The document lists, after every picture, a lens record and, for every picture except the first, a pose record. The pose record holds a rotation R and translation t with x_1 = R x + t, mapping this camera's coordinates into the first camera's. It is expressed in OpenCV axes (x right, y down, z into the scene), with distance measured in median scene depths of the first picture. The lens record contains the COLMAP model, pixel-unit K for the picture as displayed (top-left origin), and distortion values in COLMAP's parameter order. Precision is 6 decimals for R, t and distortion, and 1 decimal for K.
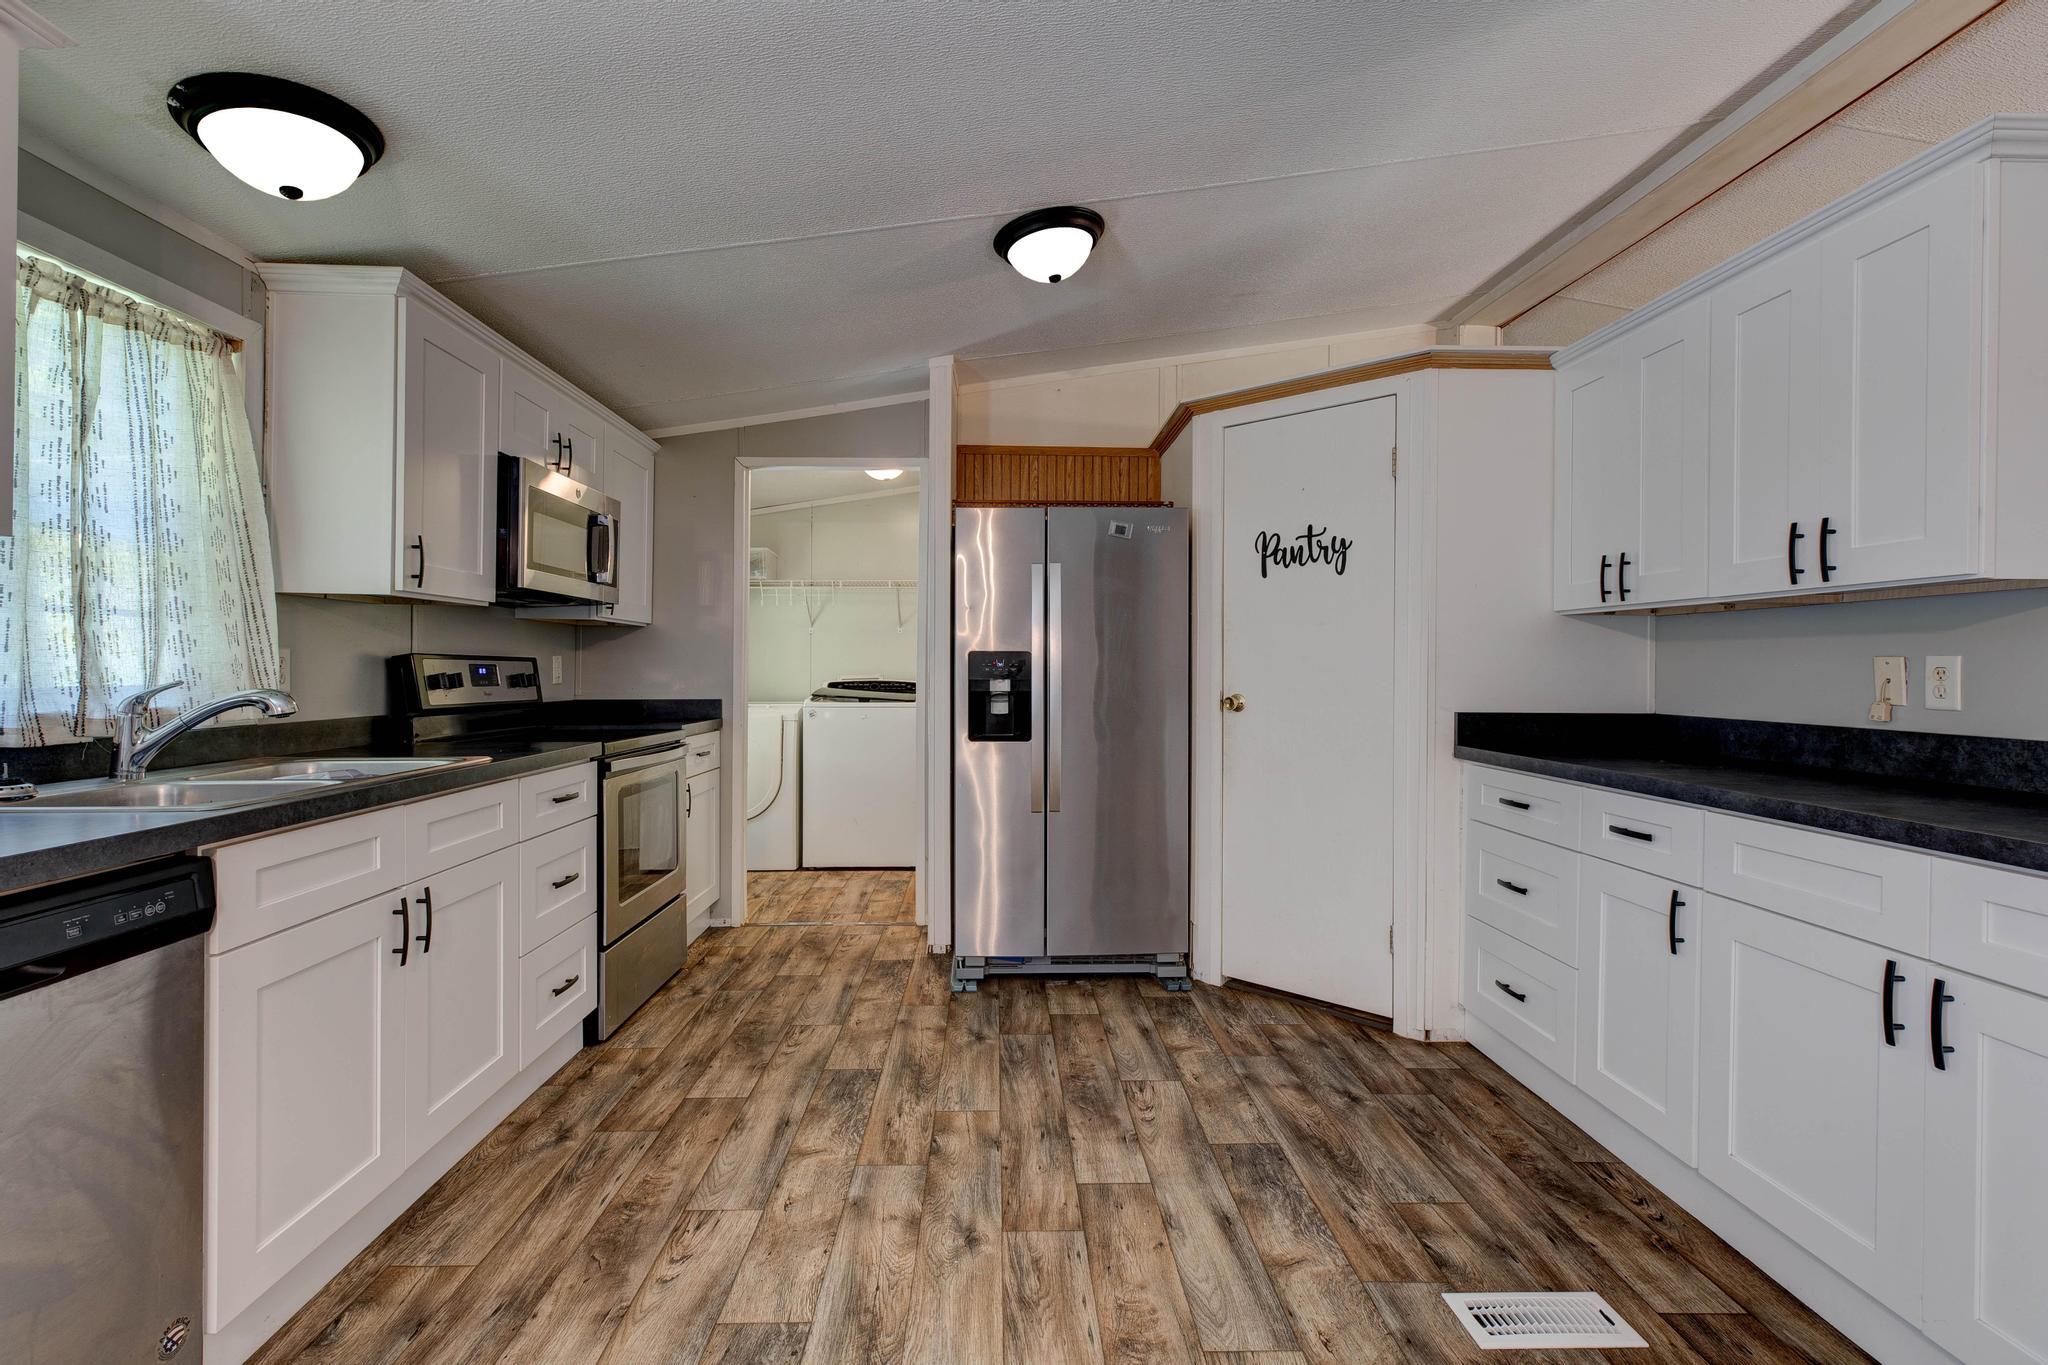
lens RADIAL K [[968.0, 0, 1027.4], [0, 968.0, 660.2], [0, 0, 1]] dist [0.032417, 0.000339]
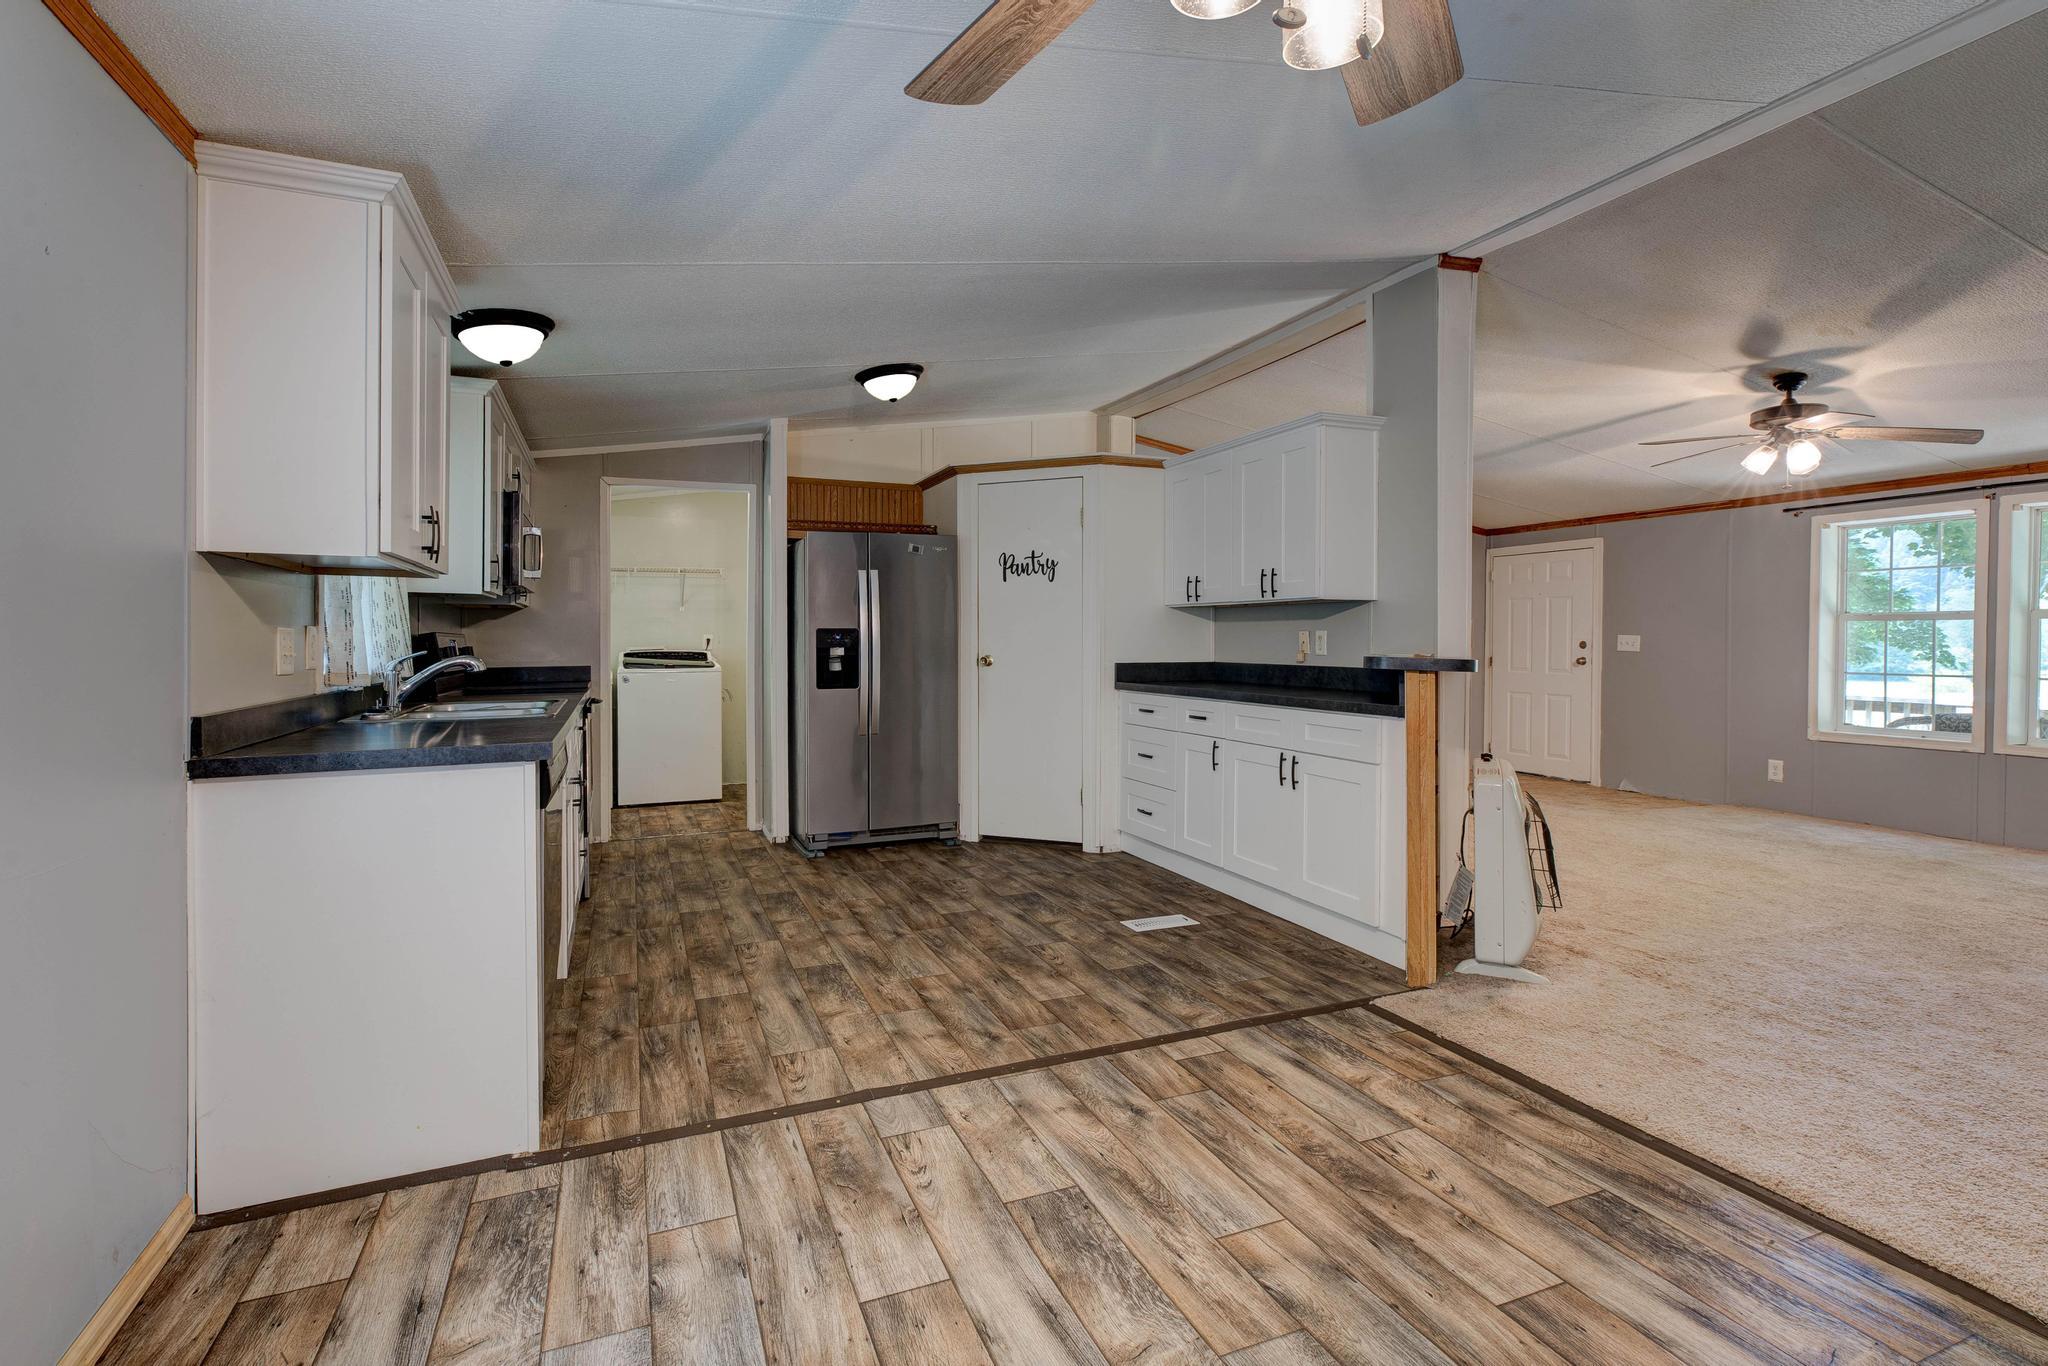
lens RADIAL K [[968.0, 0, 1027.4], [0, 968.0, 660.7], [0, 0, 1]] dist [0.032417, 0.000339]
pose [[0.935998, -0.016070, 0.351637, -0.284883], [0.004833, 0.999450, 0.032810, -0.007574], [-0.351971, -0.029010, 0.935561, -0.508576]]
